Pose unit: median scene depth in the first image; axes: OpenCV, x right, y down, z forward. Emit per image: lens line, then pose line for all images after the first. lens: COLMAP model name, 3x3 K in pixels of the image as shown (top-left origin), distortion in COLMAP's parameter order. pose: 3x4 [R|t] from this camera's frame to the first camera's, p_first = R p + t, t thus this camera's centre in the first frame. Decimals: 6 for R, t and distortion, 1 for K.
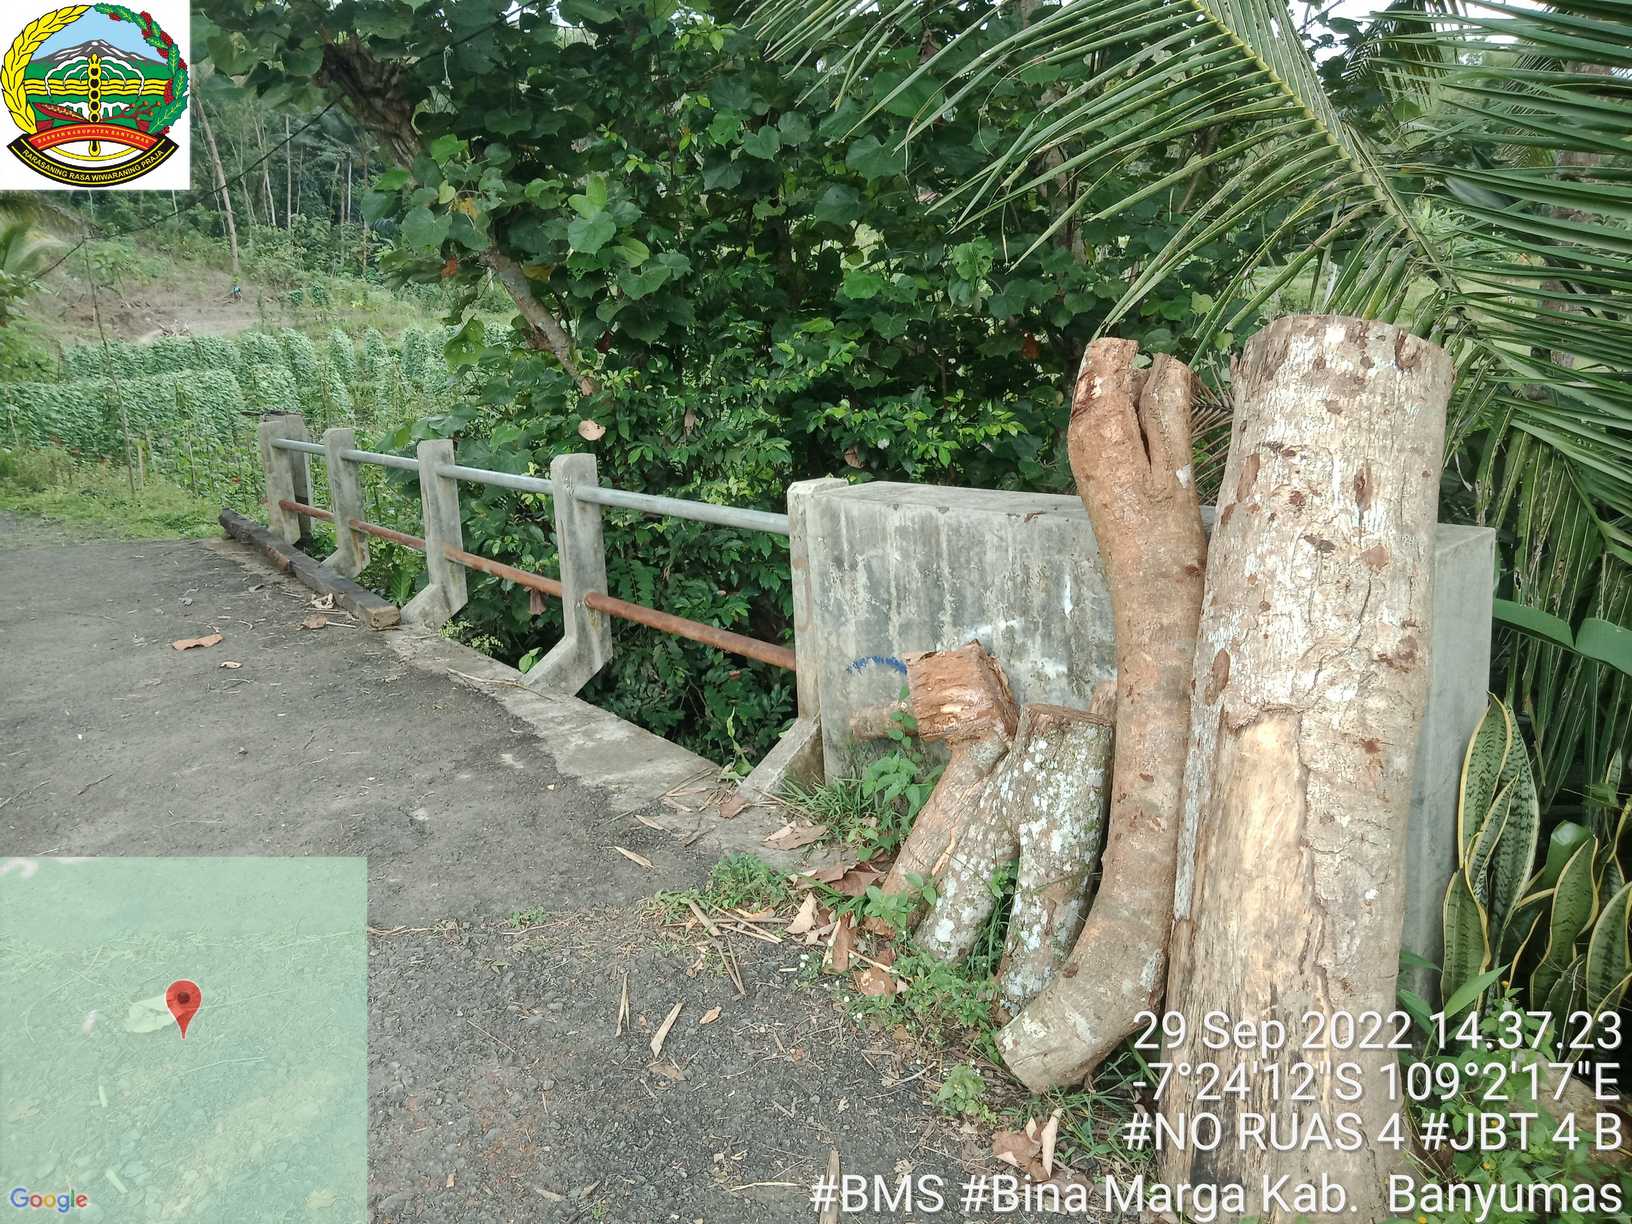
lens RADIAL K [[1203.1, 0, 816.0], [0, 1203.1, 612.0], [0, 0, 1]] dist [0.018354, -0.008179]
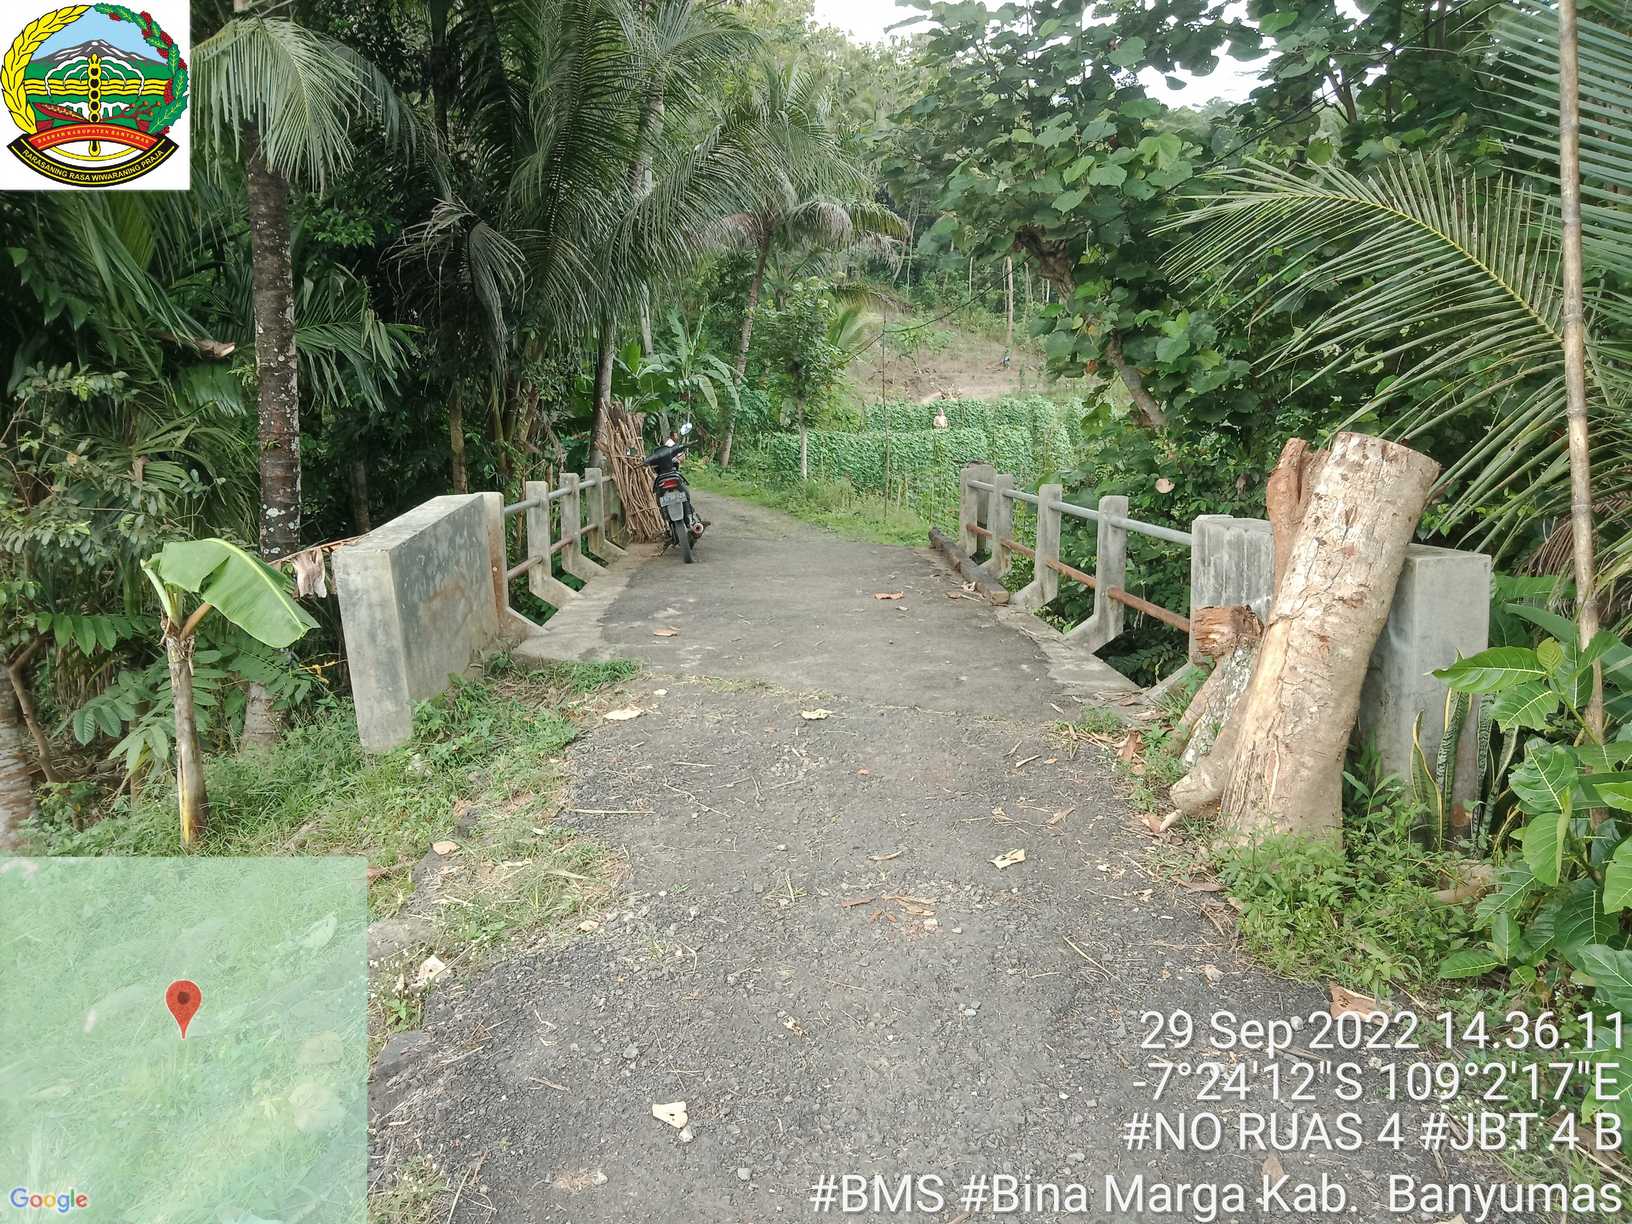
lens RADIAL K [[1203.1, 0, 816.0], [0, 1203.1, 612.0], [0, 0, 1]] dist [0.018354, -0.008179]
pose [[0.830161, 0.129186, -0.542350, 0.286514], [-0.158265, 0.987371, -0.007063, 0.073406], [0.534589, 0.091698, 0.840123, -0.407545]]
